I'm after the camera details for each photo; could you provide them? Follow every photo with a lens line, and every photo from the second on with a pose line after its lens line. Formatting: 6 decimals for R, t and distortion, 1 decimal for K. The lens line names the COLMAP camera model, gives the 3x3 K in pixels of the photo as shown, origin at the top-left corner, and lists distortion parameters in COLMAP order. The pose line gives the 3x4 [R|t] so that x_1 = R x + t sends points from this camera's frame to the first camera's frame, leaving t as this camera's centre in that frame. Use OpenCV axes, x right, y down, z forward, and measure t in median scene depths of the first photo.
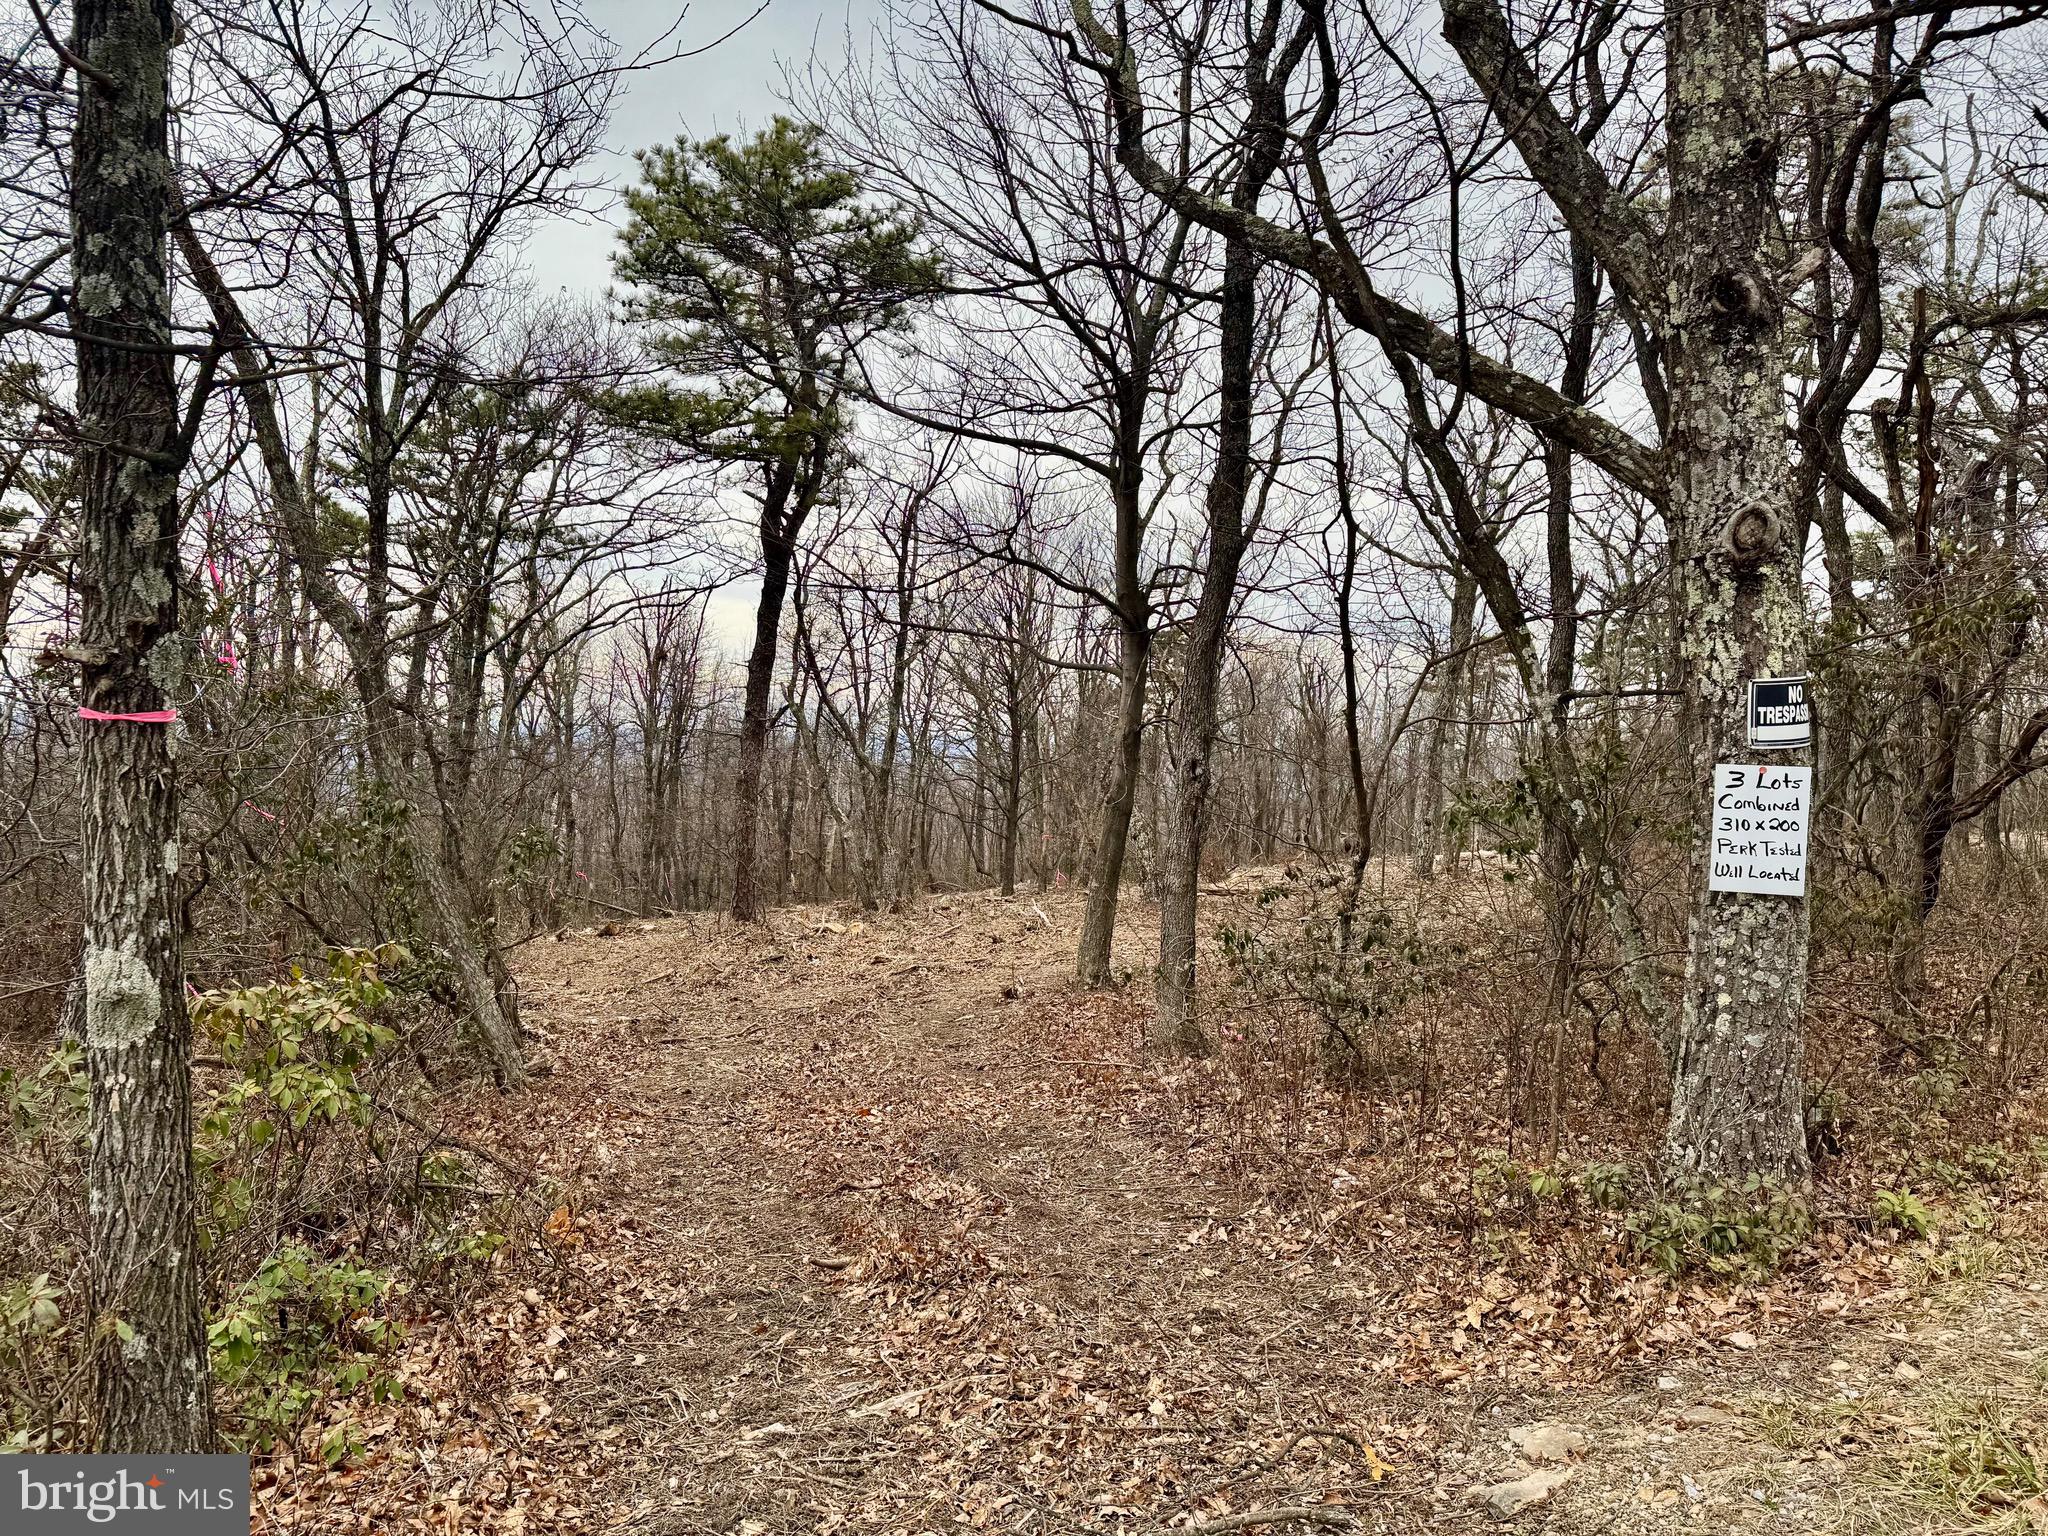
lens RADIAL K [[1398.4, 0, 1024.0], [0, 1398.4, 768.0], [0, 0, 1]] dist [0.084874, 0.000117]
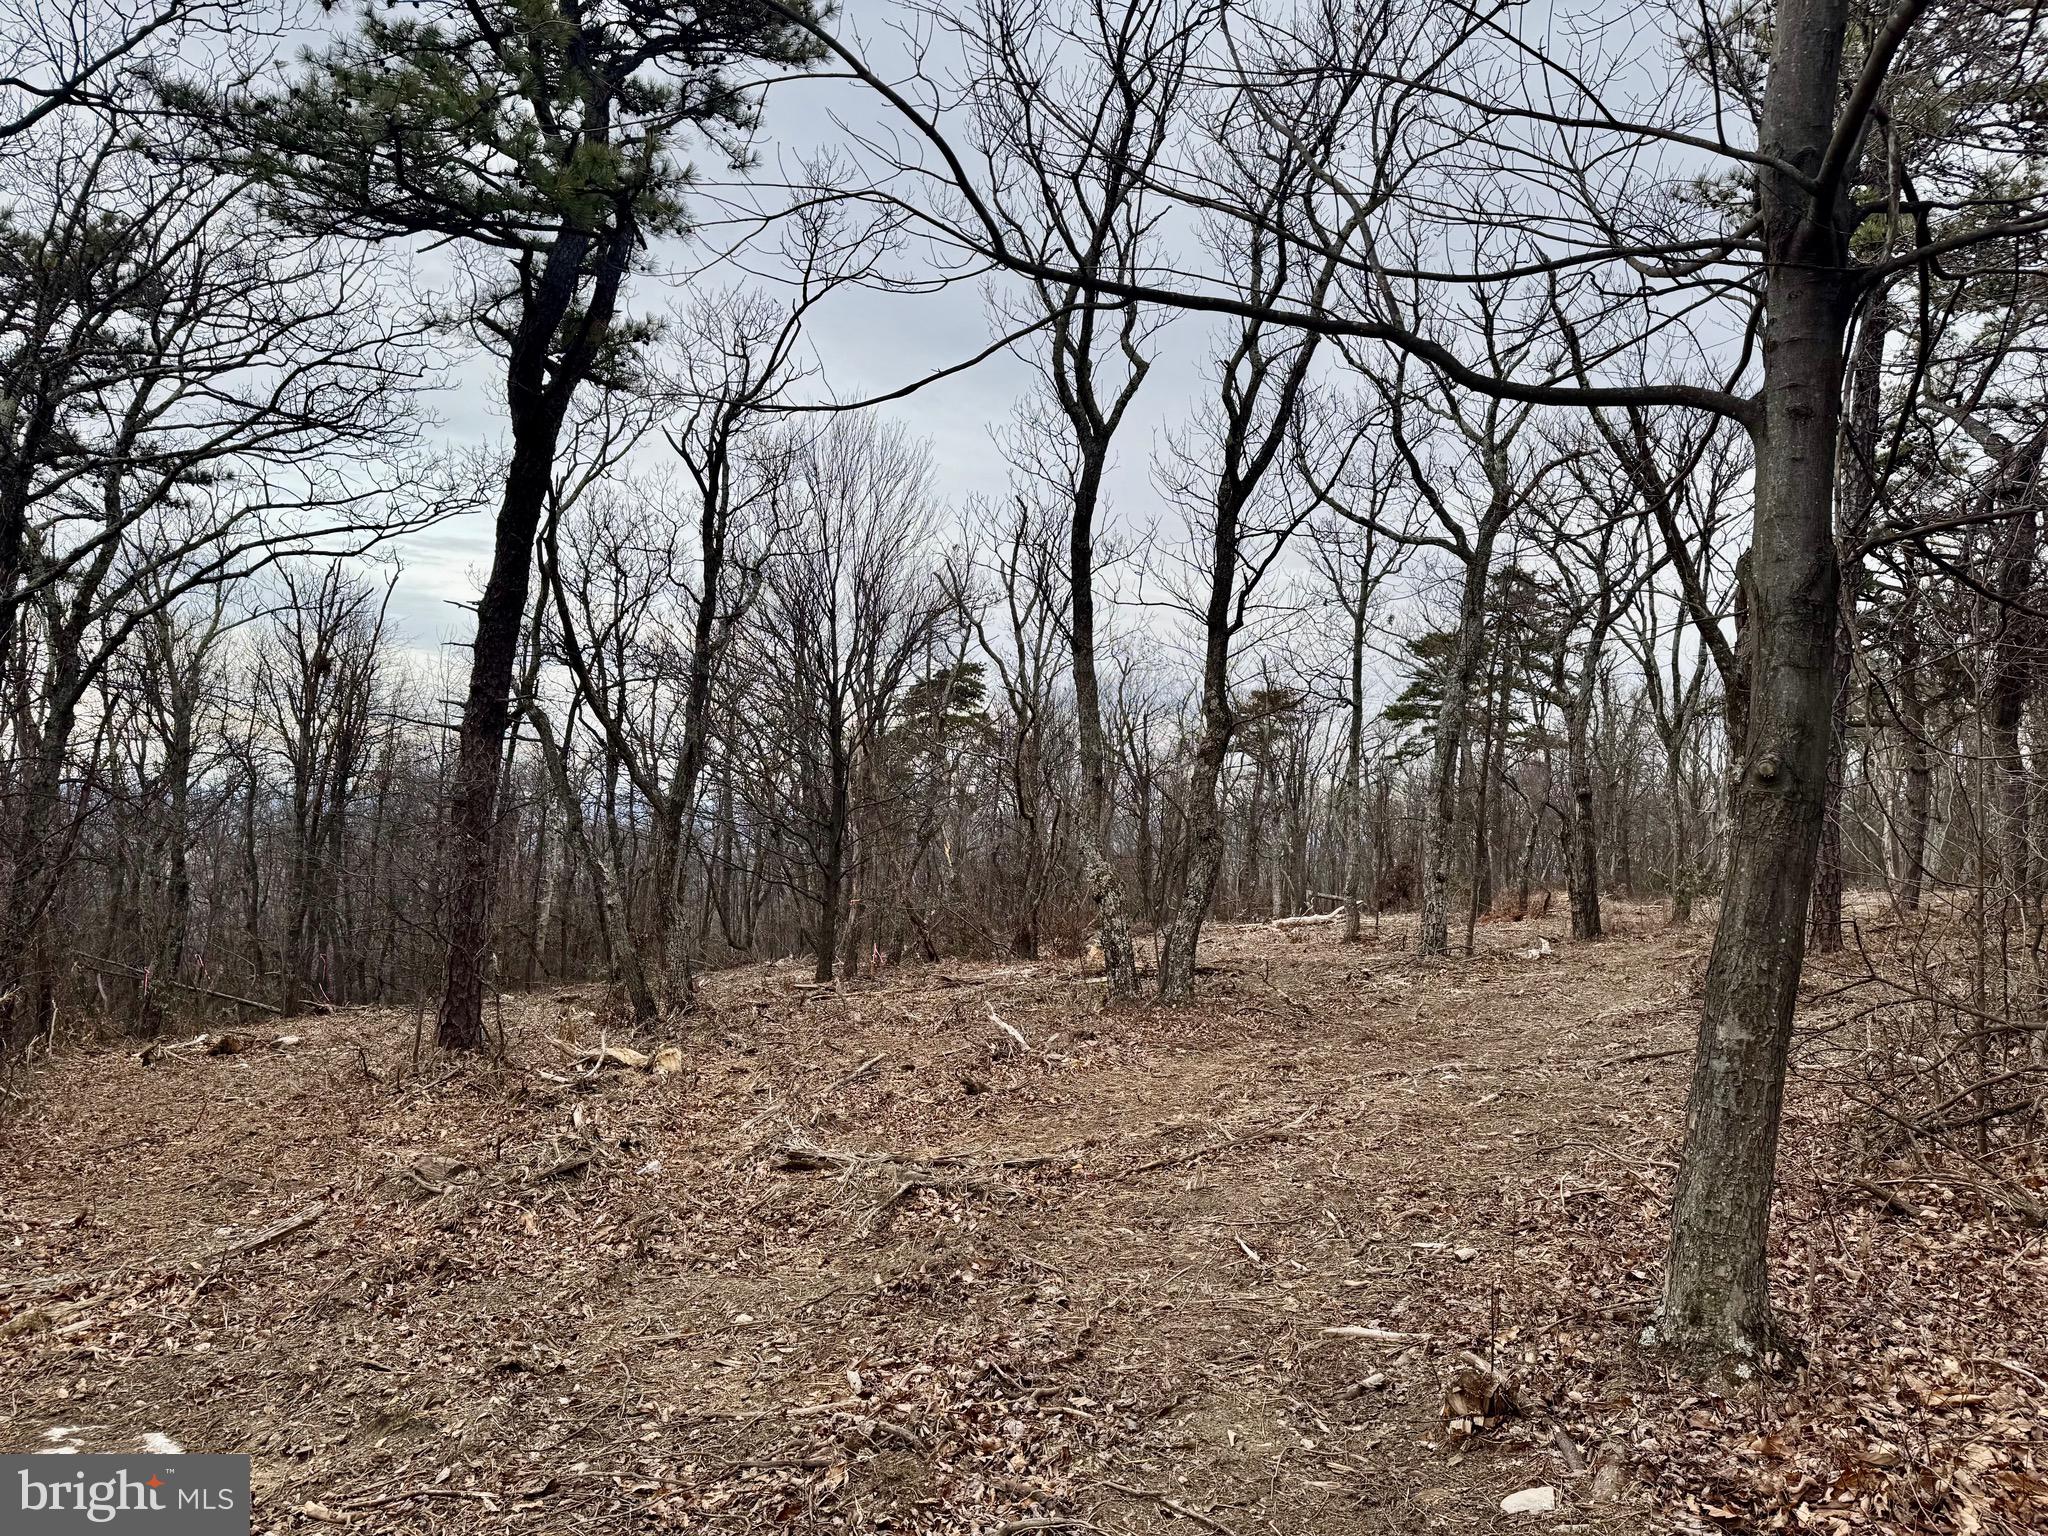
lens RADIAL K [[1408.5, 0, 1033.4], [0, 1408.5, 766.5], [0, 0, 1]] dist [0.070659, -0.058708]
pose [[0.978095, 0.013008, 0.207752, -0.098237], [-0.003023, 0.998828, -0.048306, 0.021125], [-0.208136, 0.046620, 0.976988, 0.394933]]
